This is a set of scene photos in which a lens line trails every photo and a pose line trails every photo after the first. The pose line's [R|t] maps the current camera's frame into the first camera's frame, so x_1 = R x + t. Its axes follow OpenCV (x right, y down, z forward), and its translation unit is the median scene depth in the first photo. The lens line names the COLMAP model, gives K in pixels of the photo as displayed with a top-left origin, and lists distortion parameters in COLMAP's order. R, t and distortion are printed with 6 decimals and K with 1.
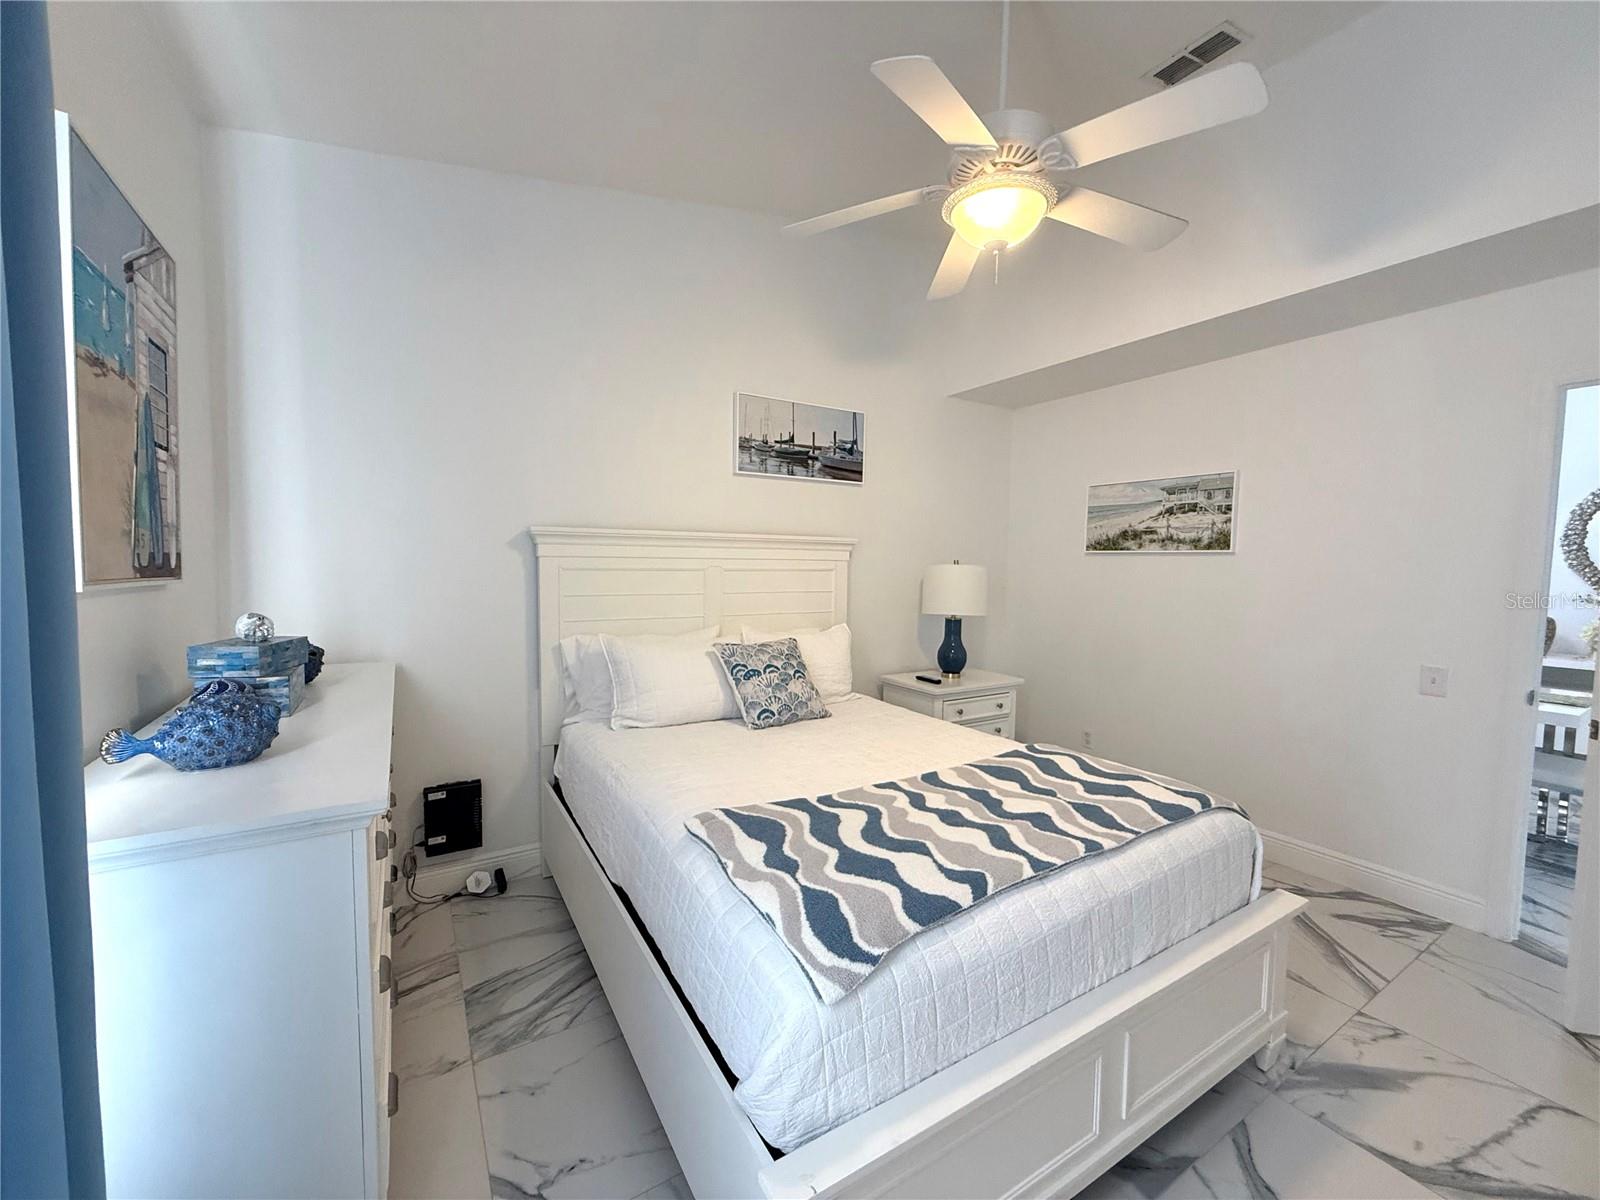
lens RADIAL K [[640.6, 0, 796.2], [0, 640.6, 601.9], [0, 0, 1]] dist [-0.001733, 0.000374]
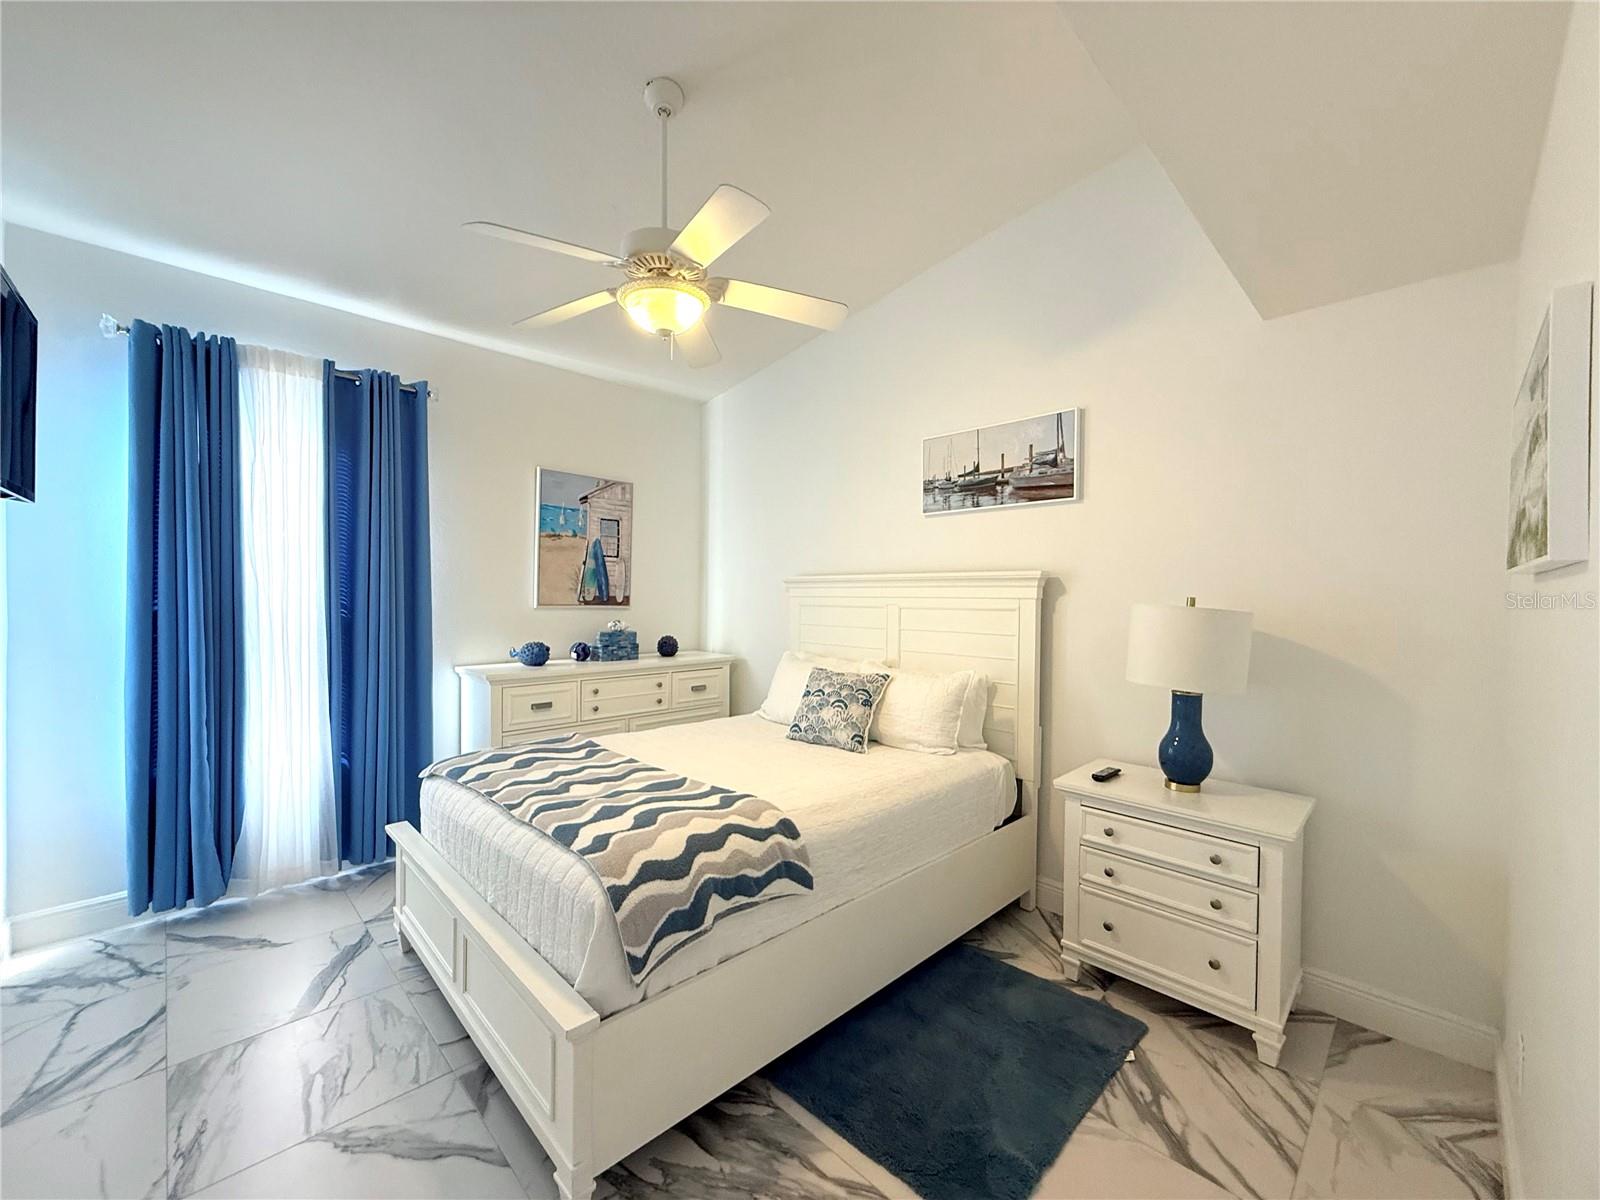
lens RADIAL K [[640.6, 0, 796.2], [0, 640.6, 601.9], [0, 0, 1]] dist [-0.001733, 0.000374]
pose [[0.221045, -0.002493, -0.975260, 0.867054], [-0.068477, 0.997489, -0.018071, -0.027463], [0.972857, 0.070777, 0.220319, 0.571293]]
